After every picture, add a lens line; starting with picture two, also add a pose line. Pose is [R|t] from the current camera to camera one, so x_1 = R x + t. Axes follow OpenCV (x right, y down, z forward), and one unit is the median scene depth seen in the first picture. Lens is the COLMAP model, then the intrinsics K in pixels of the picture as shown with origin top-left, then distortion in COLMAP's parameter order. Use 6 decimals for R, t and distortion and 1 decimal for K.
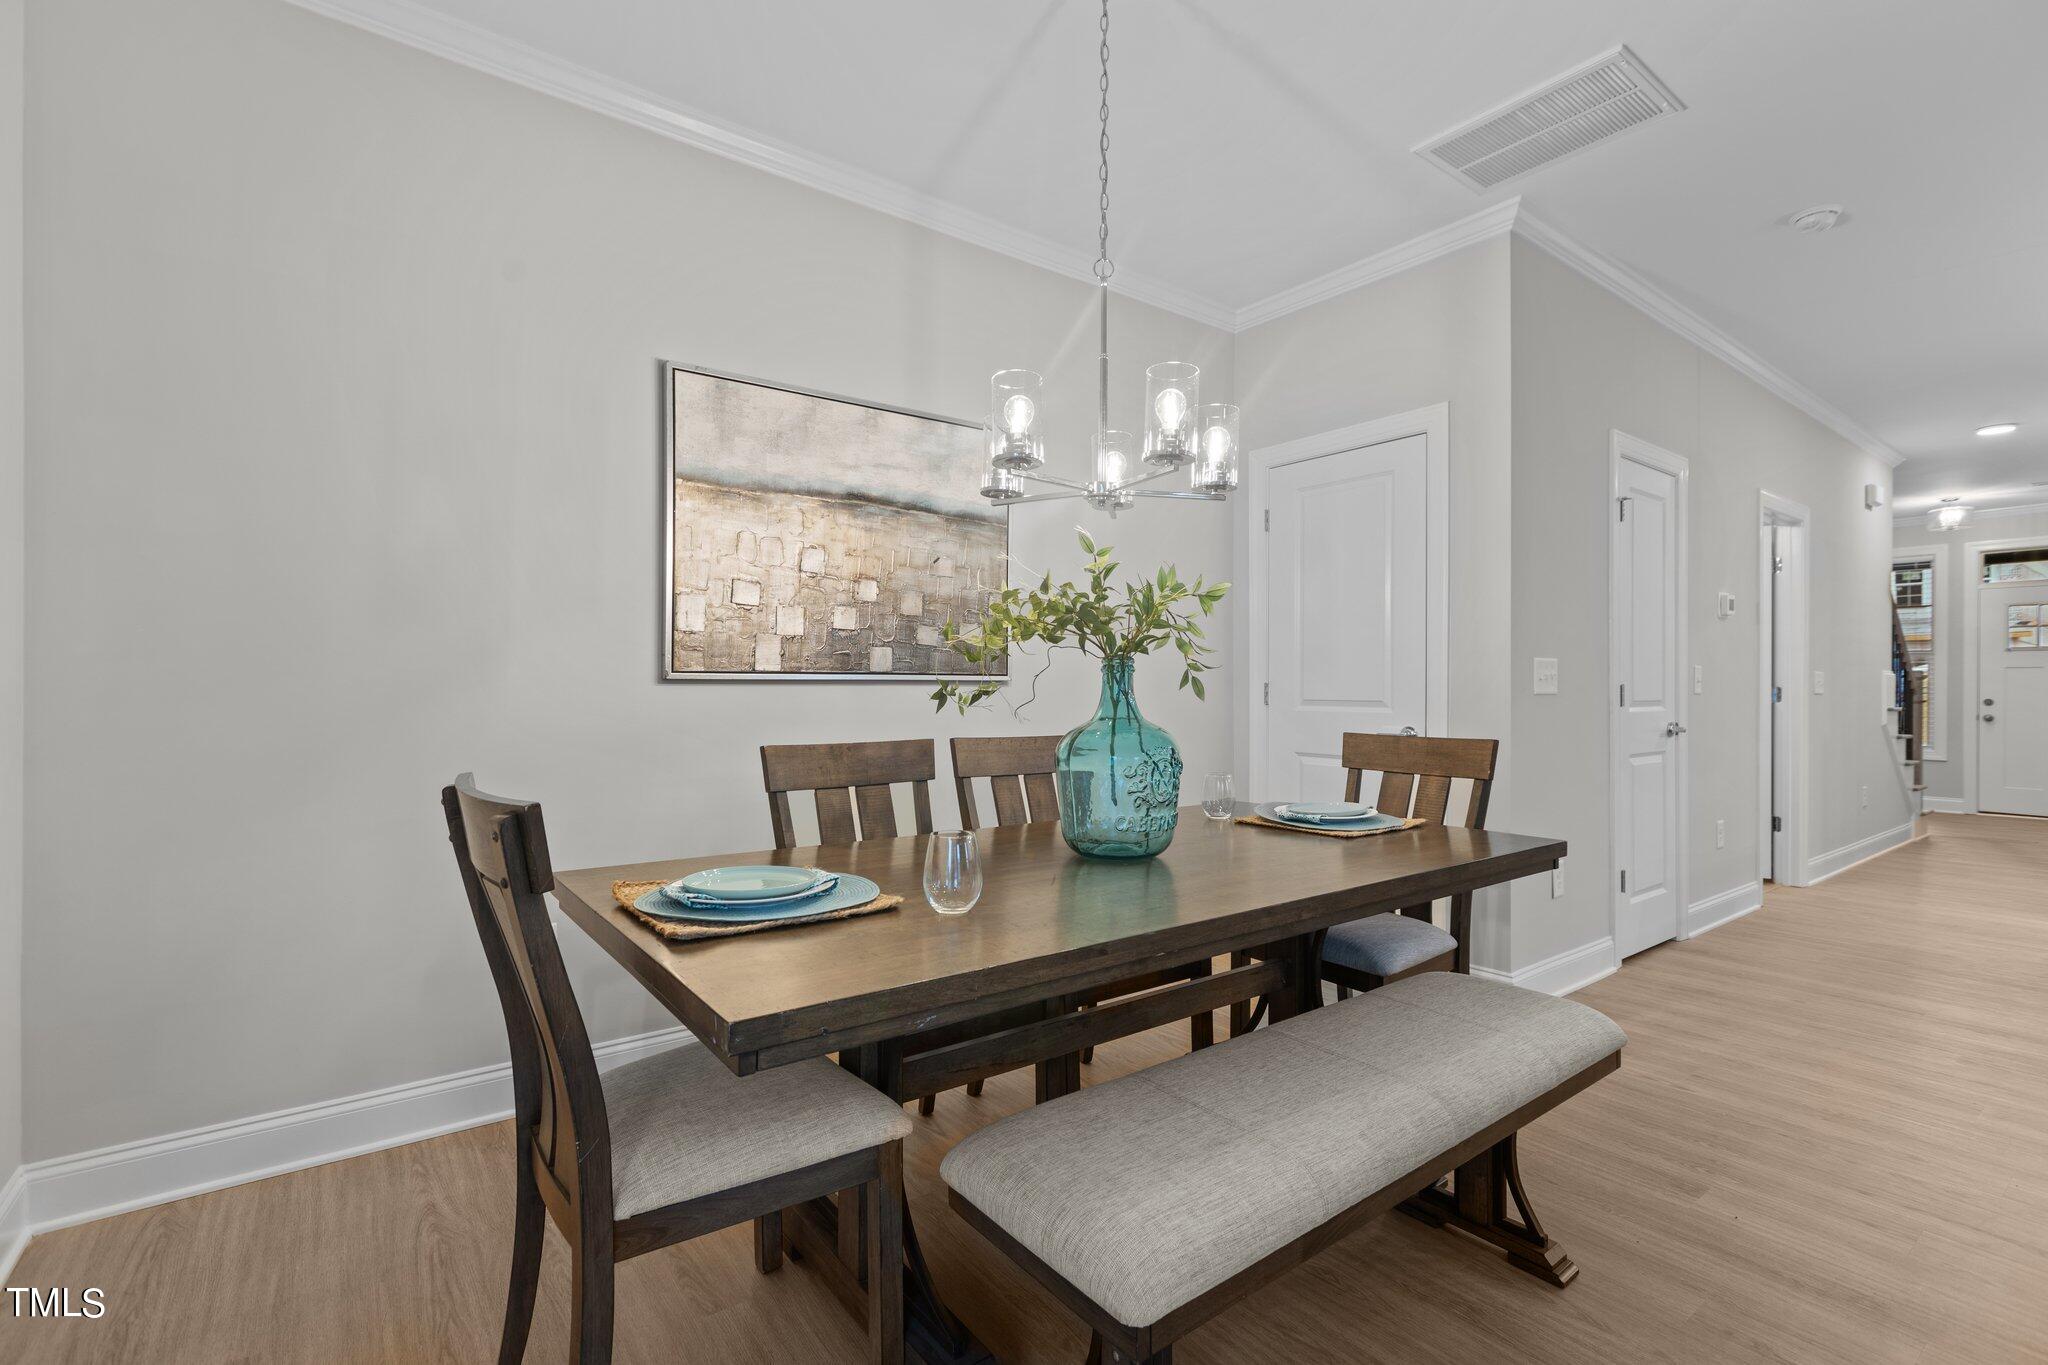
lens RADIAL K [[918.6, 0, 1026.1], [0, 918.6, 682.6], [0, 0, 1]] dist [0.002623, 0.000207]
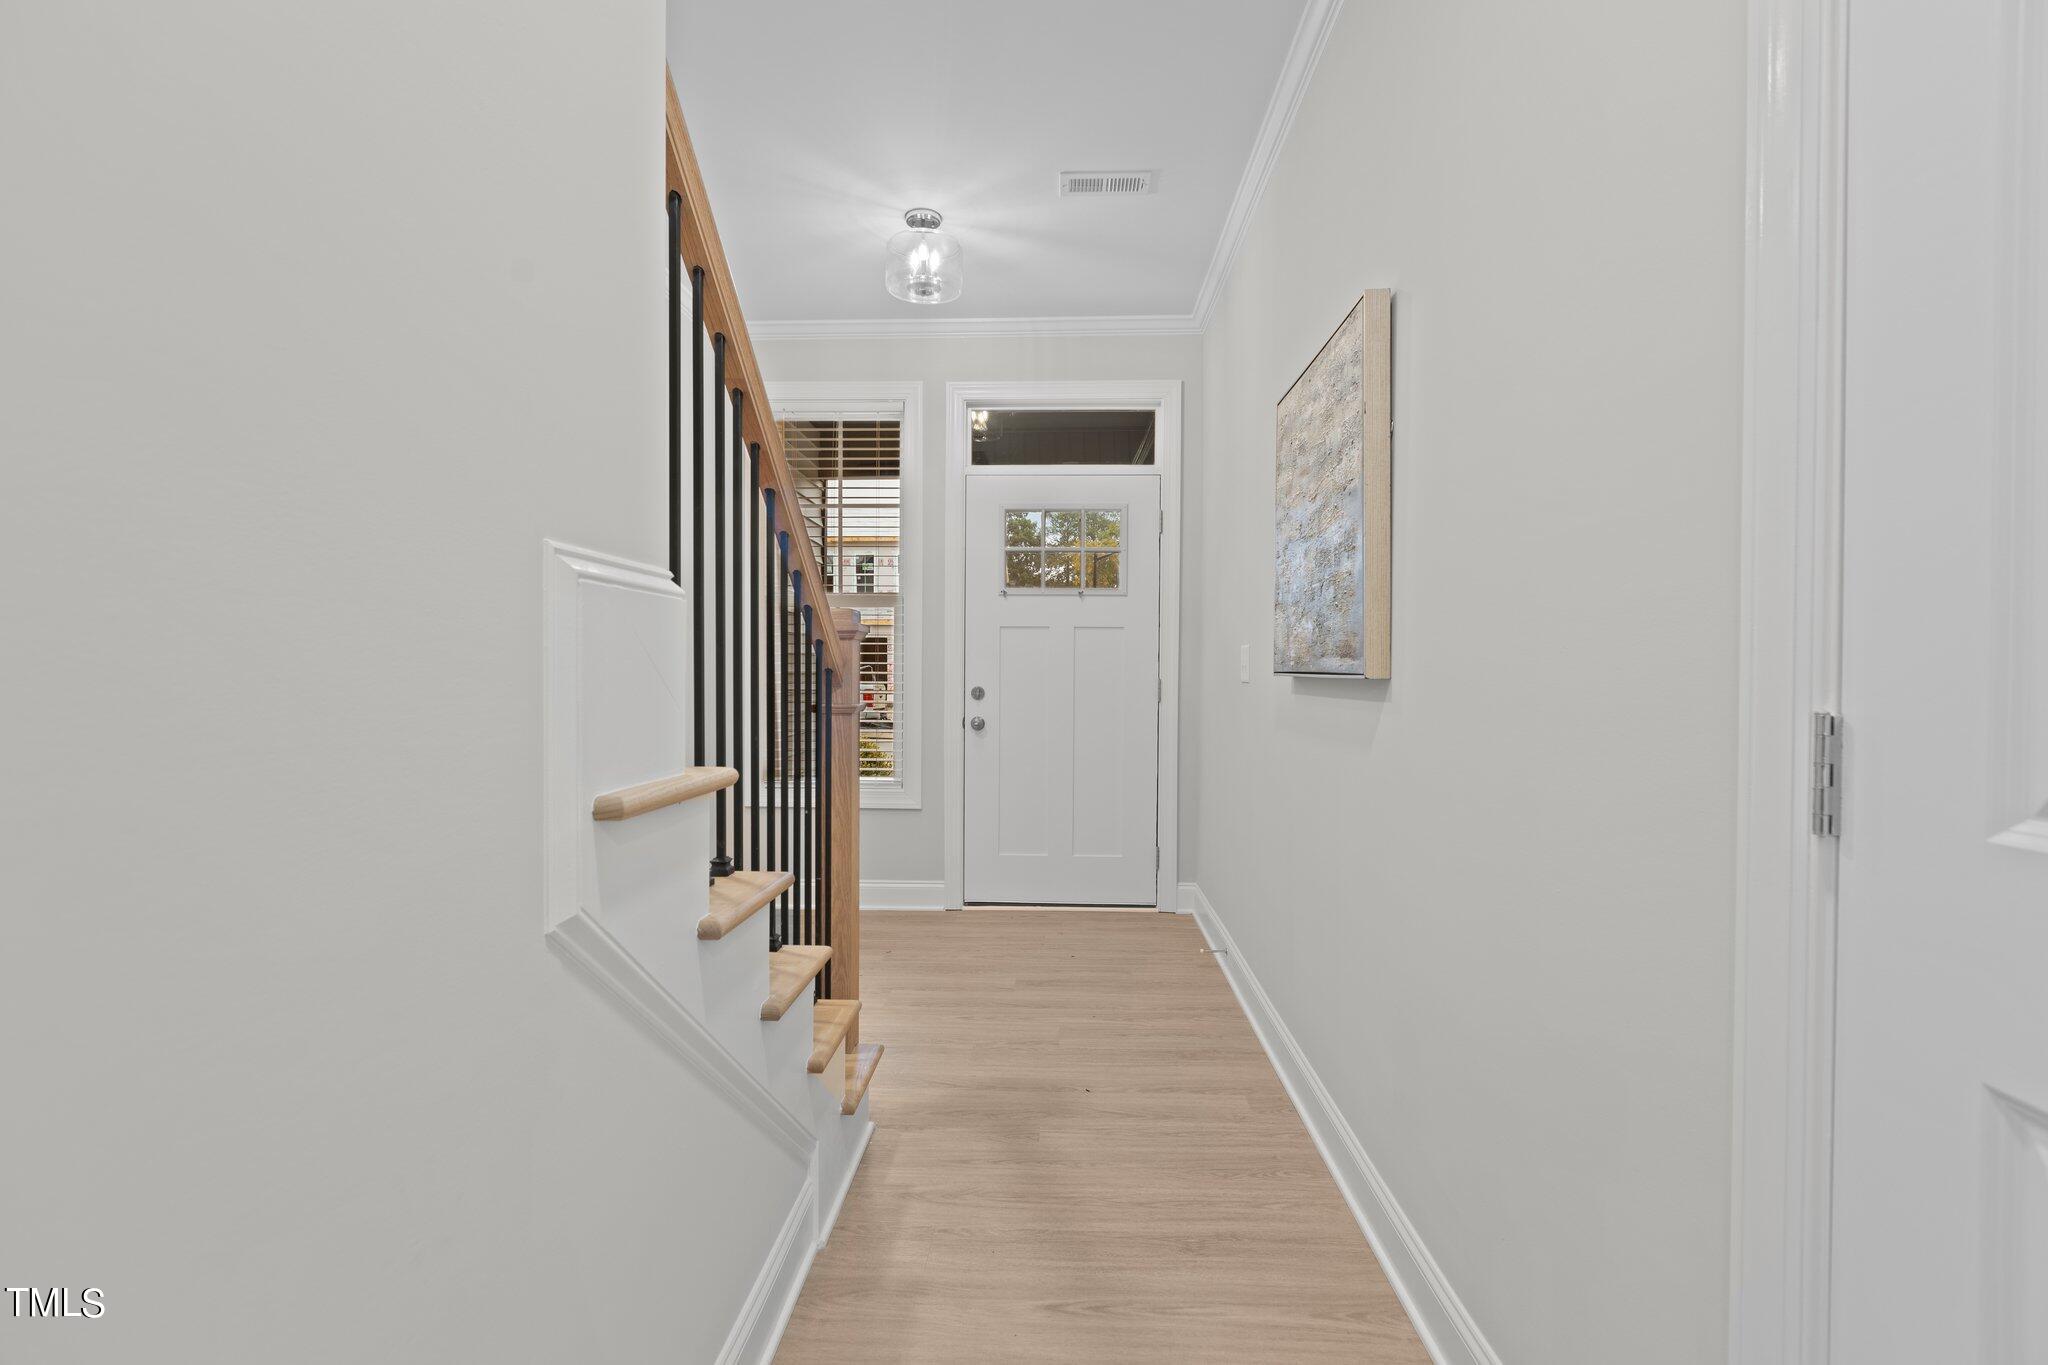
lens RADIAL K [[918.6, 0, 1028.3], [0, 918.6, 684.5], [0, 0, 1]] dist [0.002623, 0.000207]
pose [[0.631546, -0.016715, 0.775158, 1.632136], [-0.003877, 0.999687, 0.024715, 0.008328], [-0.775329, -0.018614, 0.631284, 1.608480]]
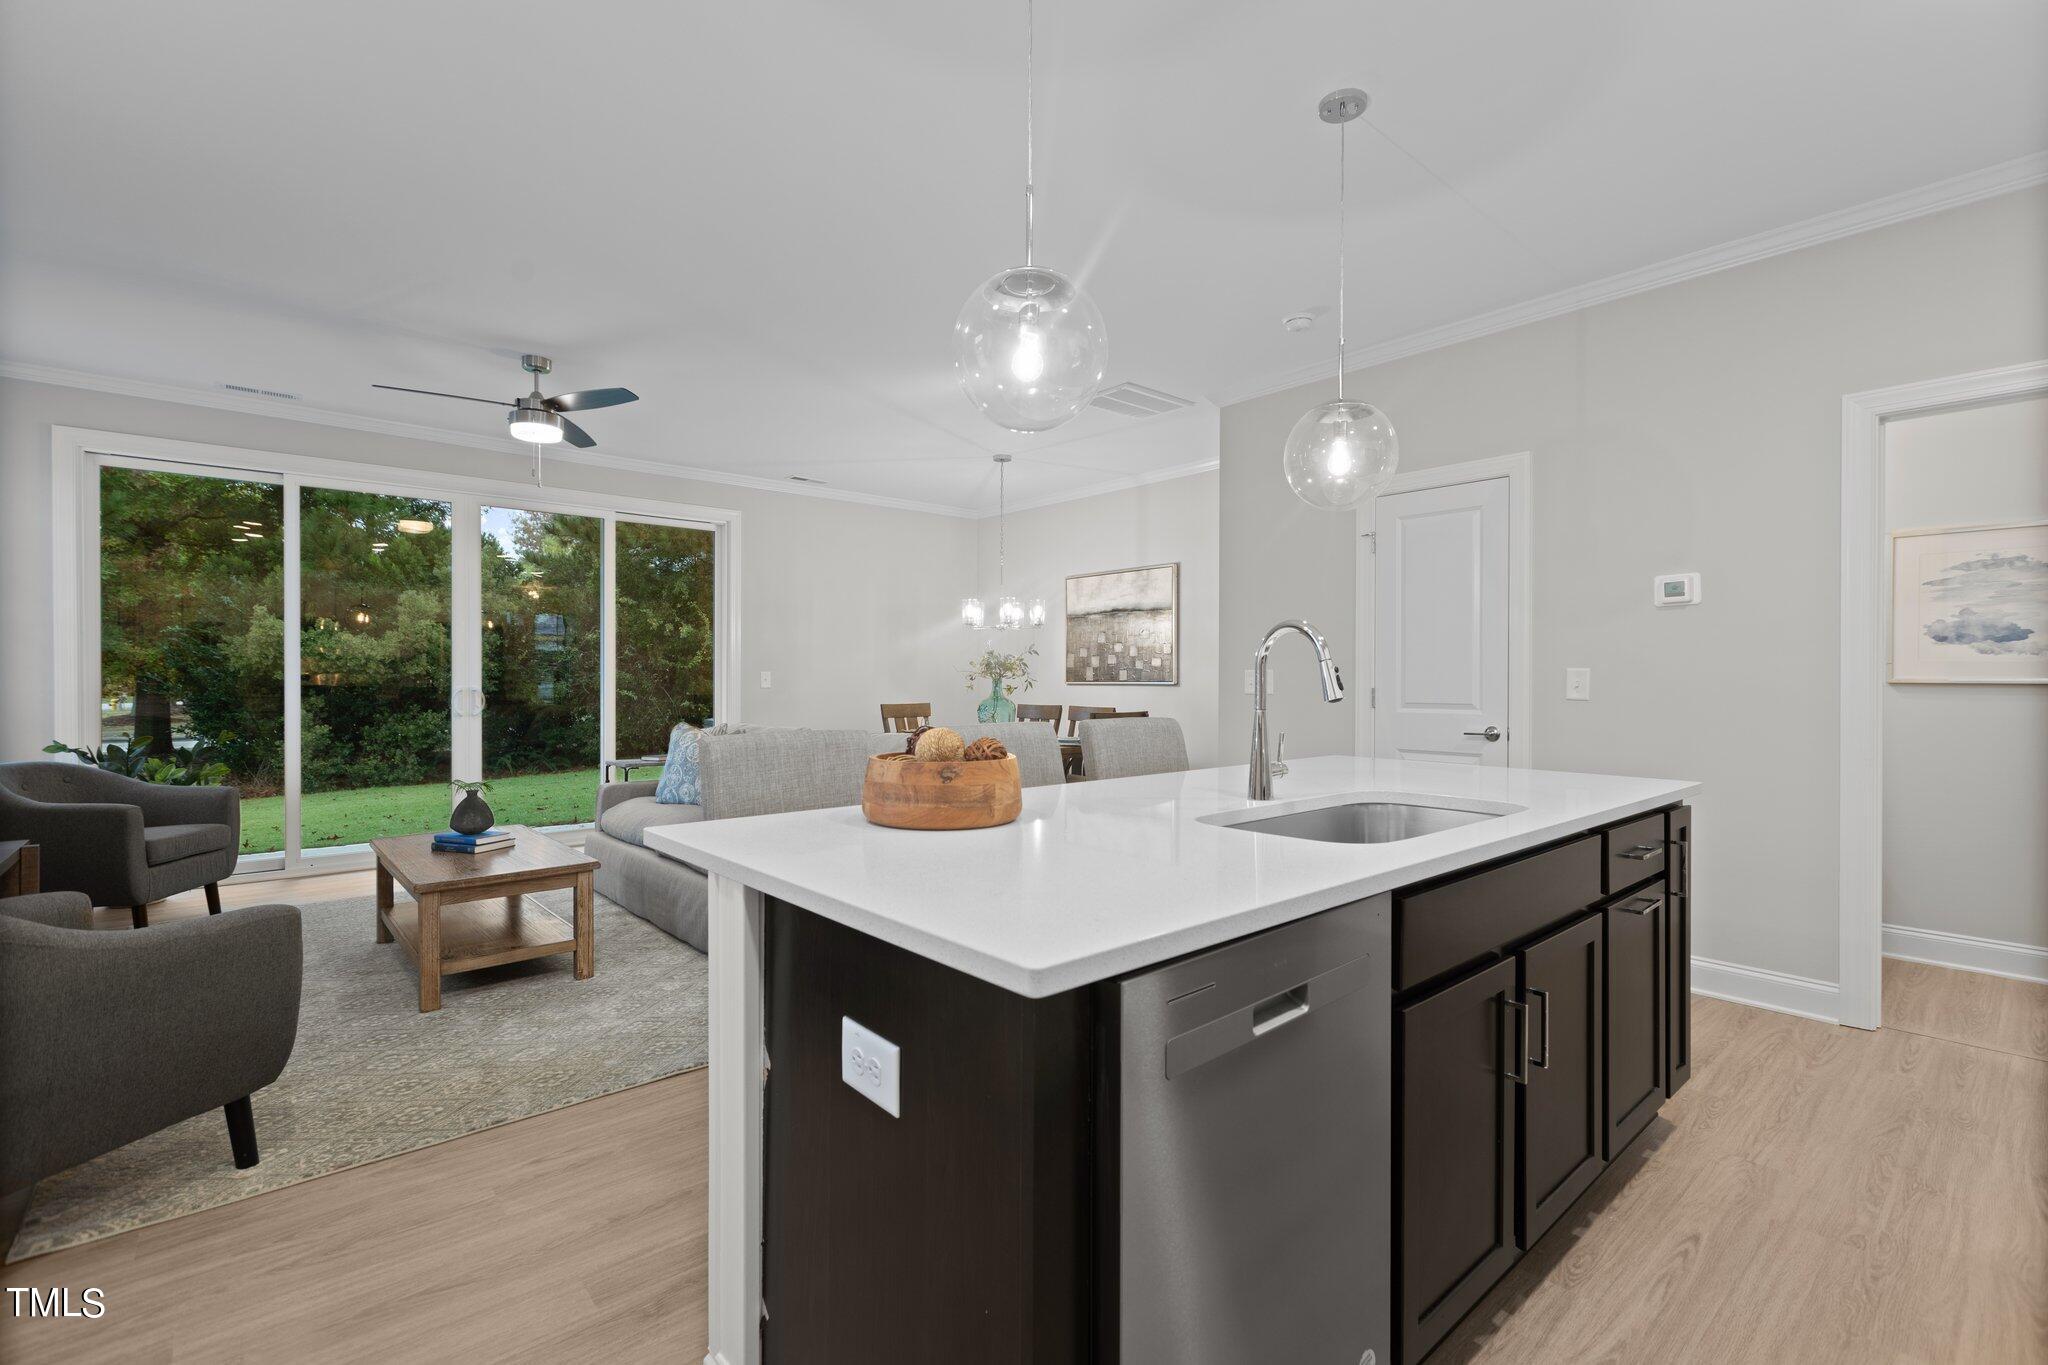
lens RADIAL K [[918.6, 0, 1023.1], [0, 918.6, 680.5], [0, 0, 1]] dist [0.002623, 0.000207]
pose [[0.069505, -0.000466, -0.997581, 1.982253], [0.001924, 0.999998, -0.000333, -0.010431], [0.997580, -0.001896, 0.069506, 0.504480]]
